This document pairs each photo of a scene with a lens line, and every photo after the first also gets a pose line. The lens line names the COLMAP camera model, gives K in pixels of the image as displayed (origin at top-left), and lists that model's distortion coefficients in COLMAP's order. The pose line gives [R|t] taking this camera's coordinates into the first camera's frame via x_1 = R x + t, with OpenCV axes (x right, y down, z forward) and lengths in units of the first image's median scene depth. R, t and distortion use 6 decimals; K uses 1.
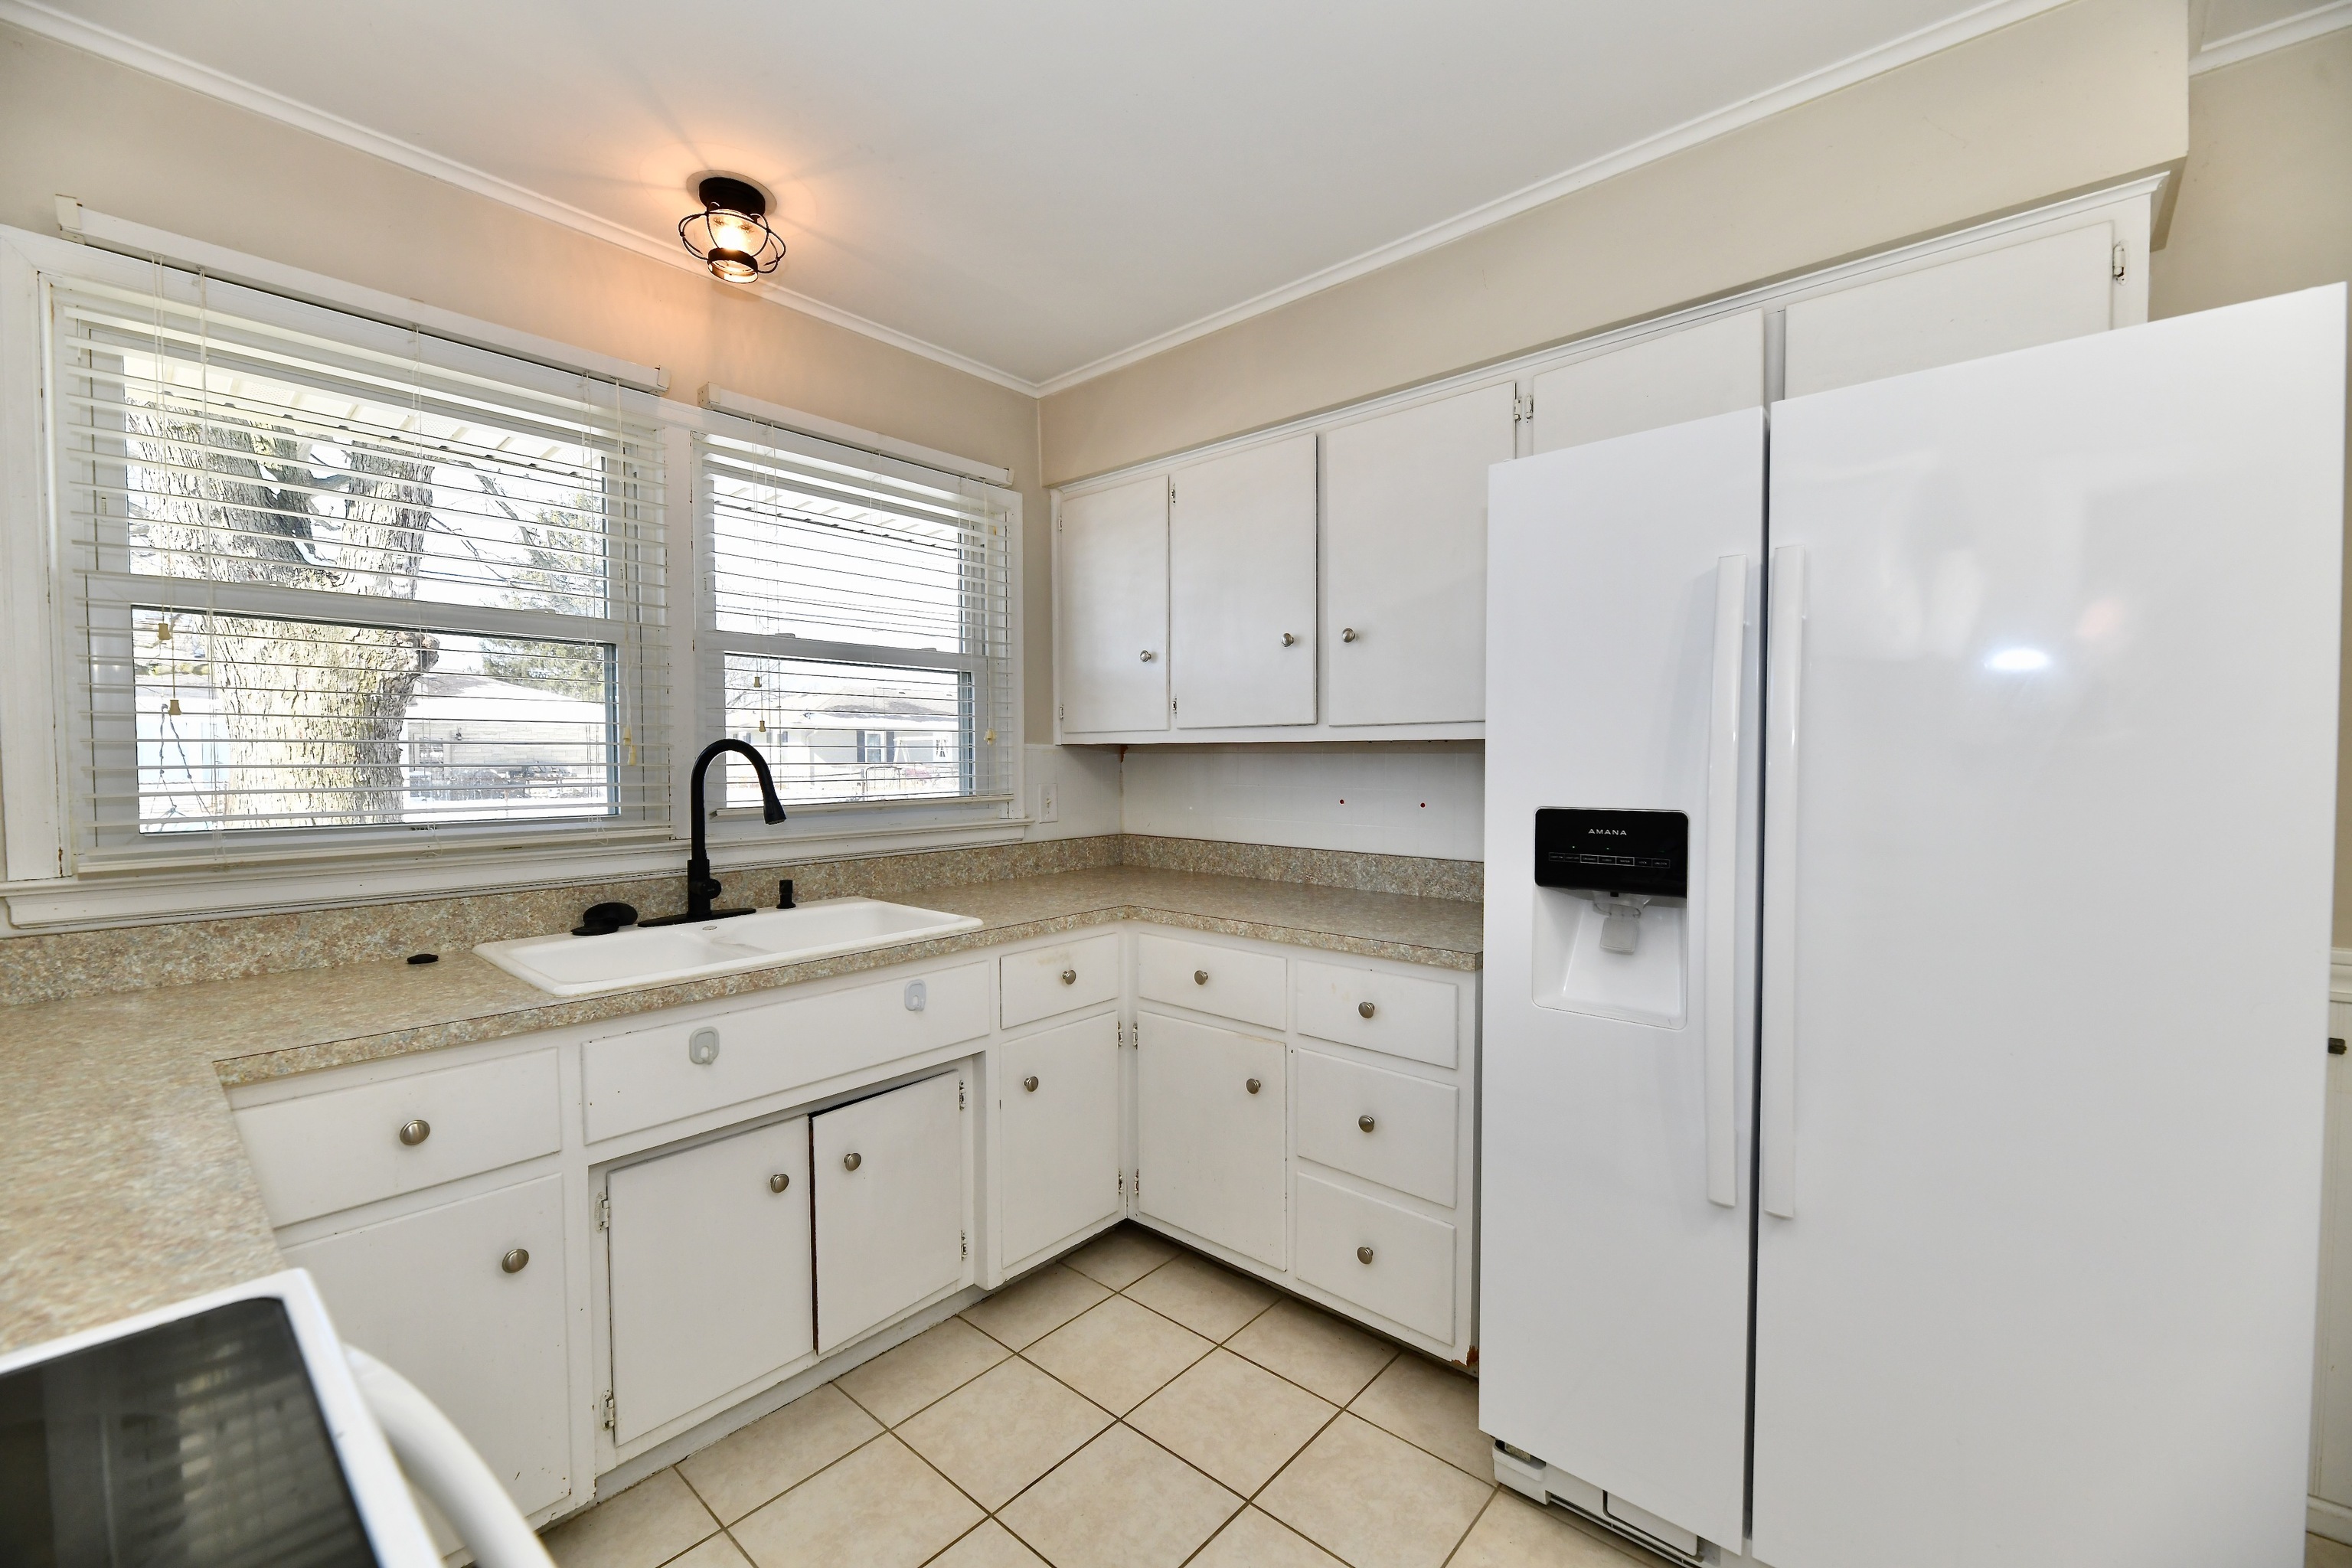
lens RADIAL K [[942.0, 0, 1168.1], [0, 942.0, 790.2], [0, 0, 1]] dist [0.002091, -0.004137]
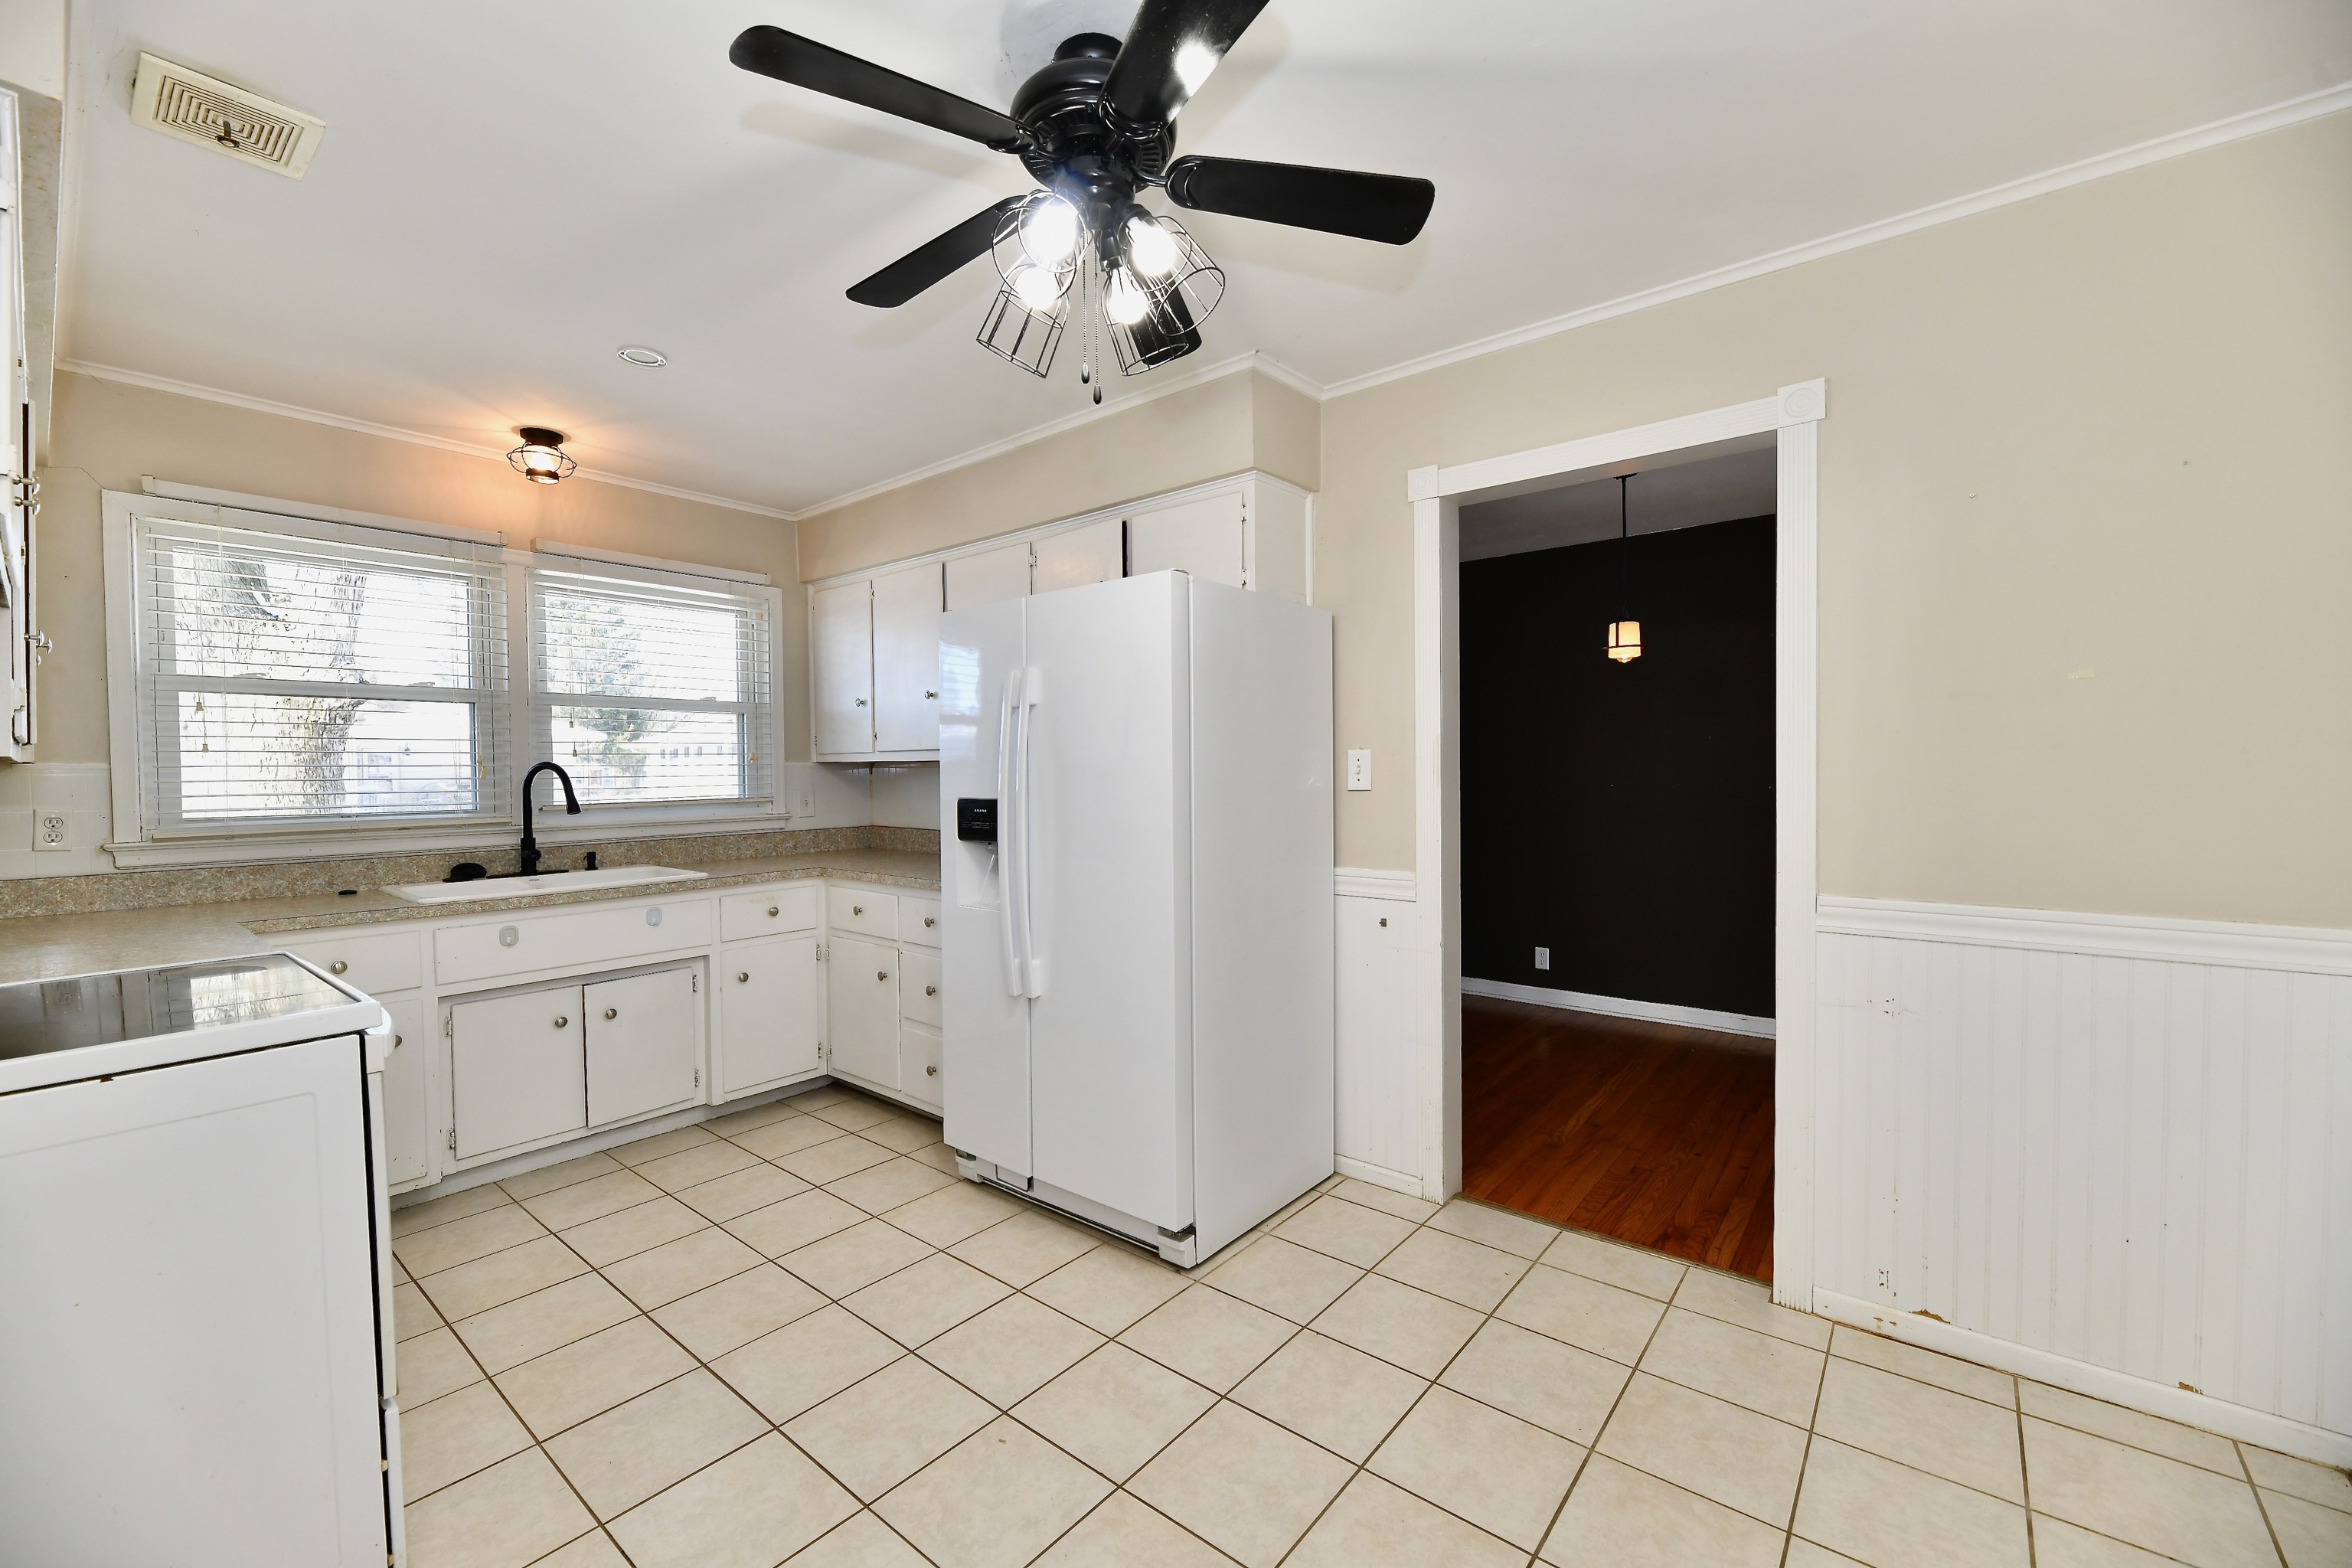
lens RADIAL K [[947.1, 0, 1170.7], [0, 947.1, 788.3], [0, 0, 1]] dist [-0.000690, -0.000332]
pose [[0.999516, -0.006833, 0.030343, 0.543468], [0.007209, 0.999898, -0.012311, 0.018133], [-0.030255, 0.012524, 0.999464, -0.639004]]
